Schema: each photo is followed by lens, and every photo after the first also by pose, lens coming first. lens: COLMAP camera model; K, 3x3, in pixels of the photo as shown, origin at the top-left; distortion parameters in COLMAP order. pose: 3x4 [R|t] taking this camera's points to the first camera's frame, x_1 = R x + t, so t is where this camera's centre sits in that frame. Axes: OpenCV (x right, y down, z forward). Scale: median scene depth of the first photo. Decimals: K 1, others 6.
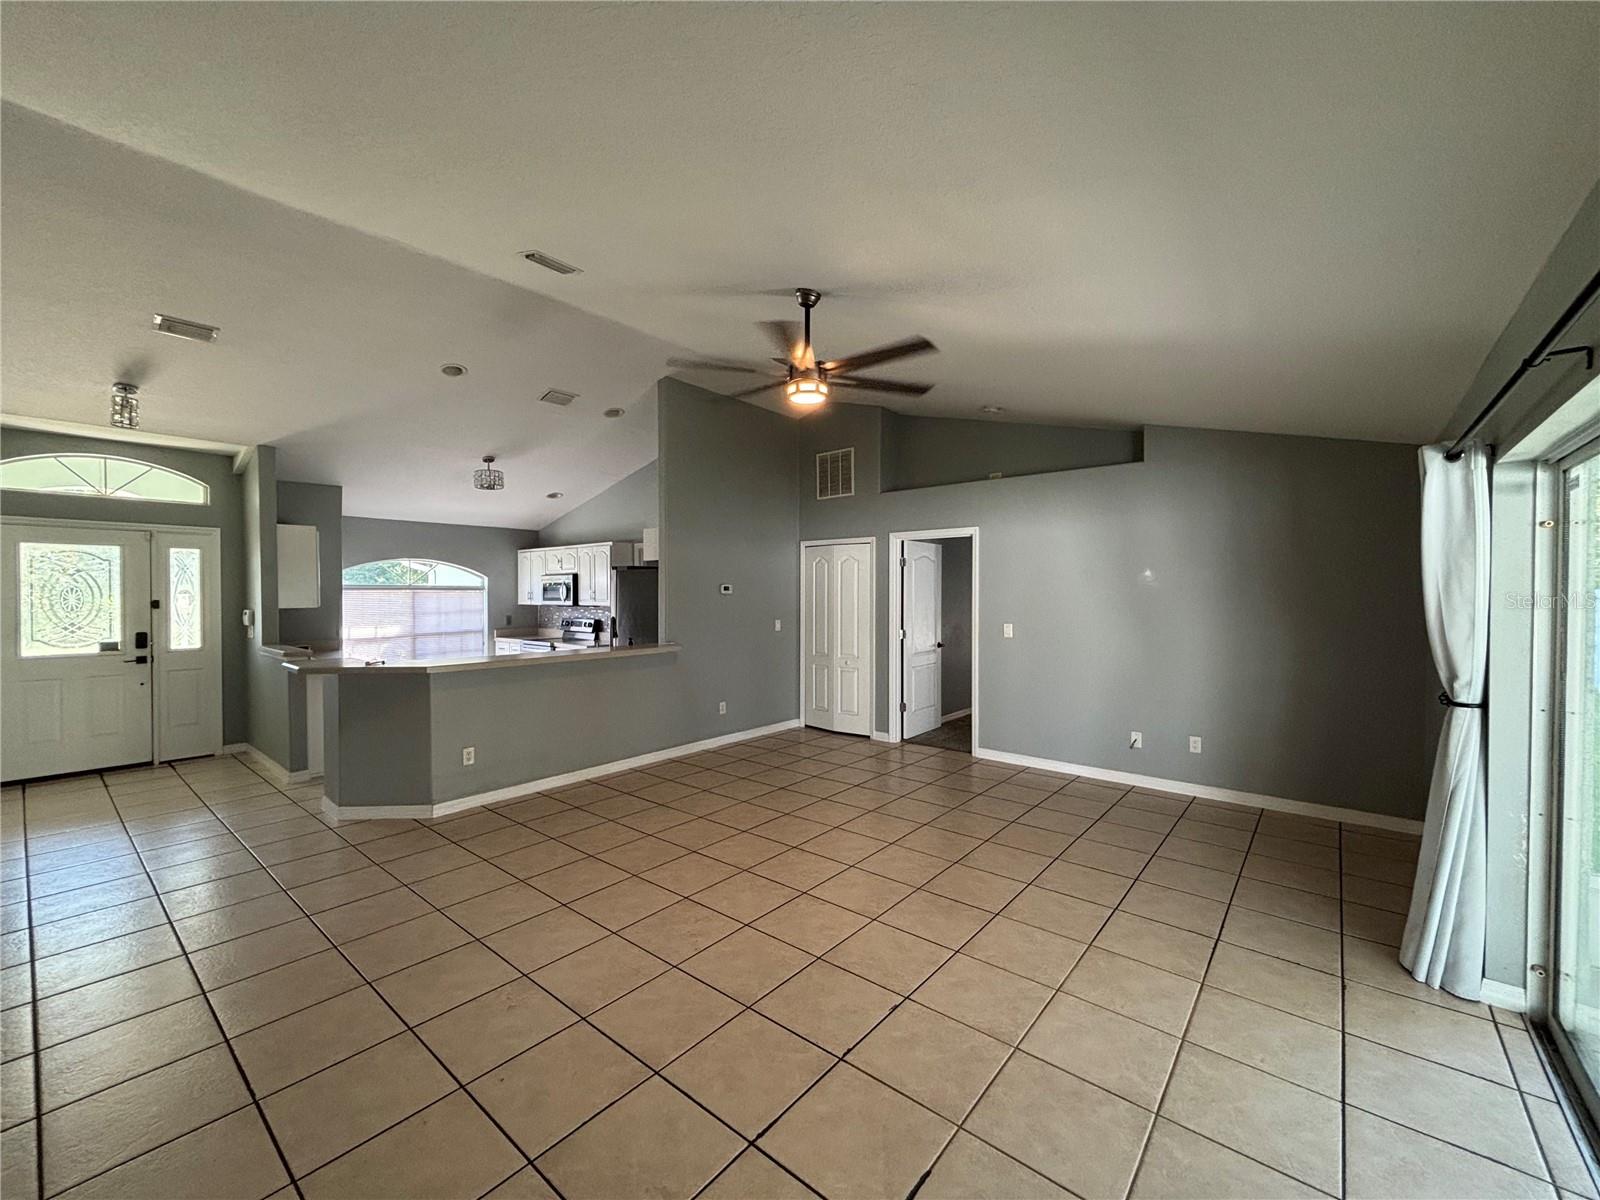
lens RADIAL K [[645.8, 0, 800.0], [0, 645.8, 600.0], [0, 0, 1]] dist [0.002198, -0.000229]
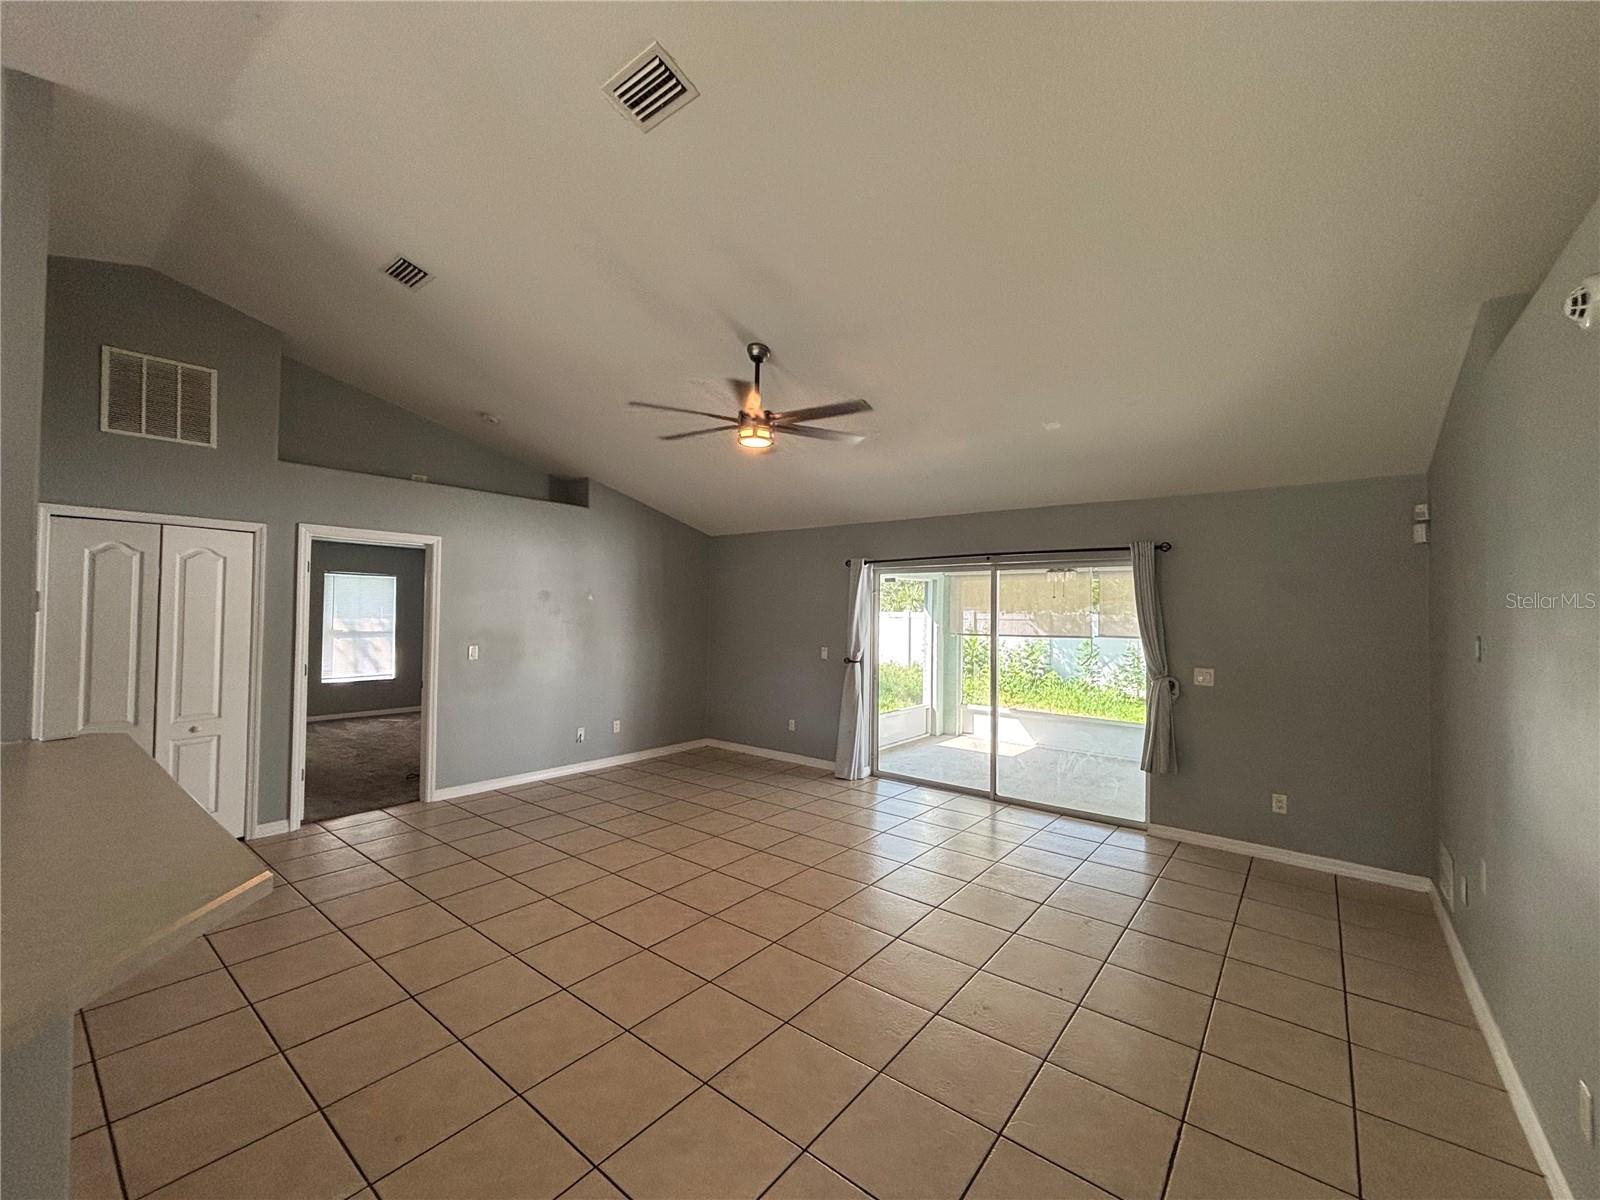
lens RADIAL K [[645.8, 0, 800.0], [0, 645.8, 600.0], [0, 0, 1]] dist [0.002198, -0.000229]
pose [[-0.022910, 0.019264, 0.999552, -0.711048], [-0.004447, 0.999802, -0.019371, -0.014776], [-0.999728, -0.004889, -0.022820, 0.617467]]
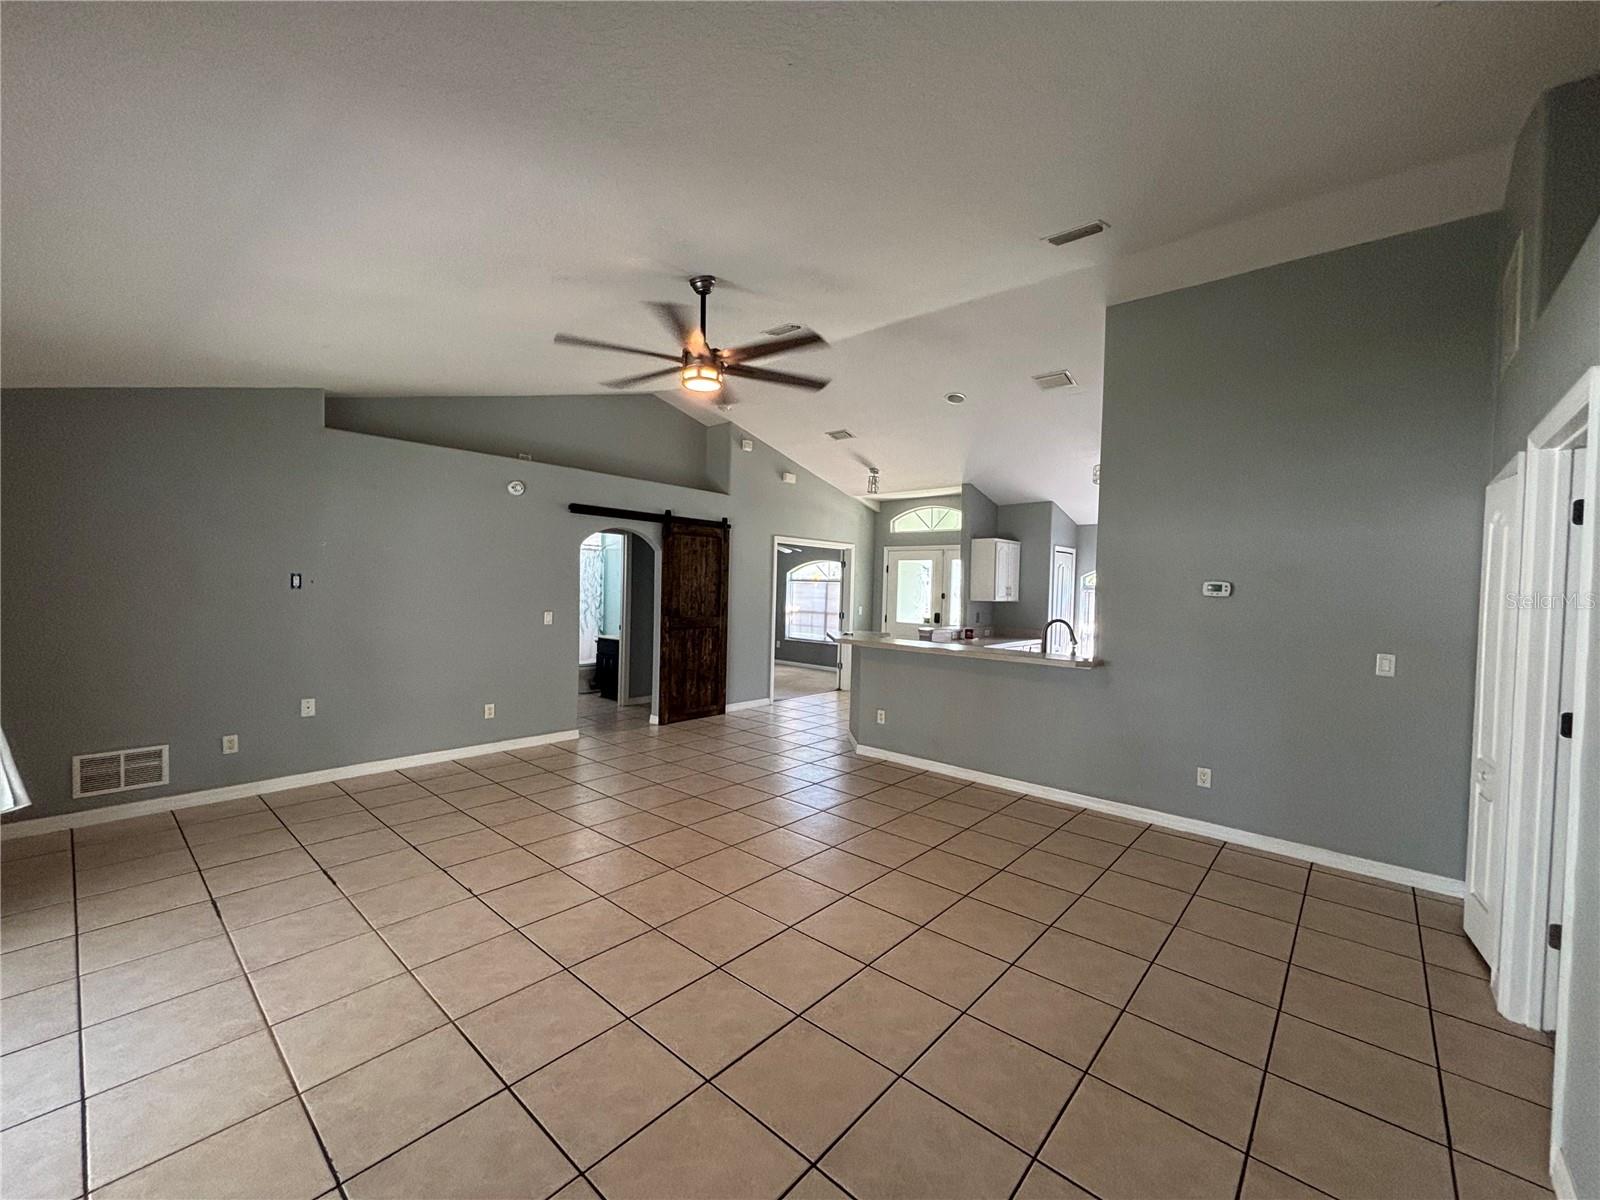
lens RADIAL K [[645.8, 0, 800.0], [0, 645.8, 600.0], [0, 0, 1]] dist [0.002198, -0.000229]
pose [[-0.029822, 0.021624, -0.999321, 0.659402], [-0.038537, 0.998998, 0.022767, -0.006604], [0.998812, 0.039190, -0.028958, 0.777516]]
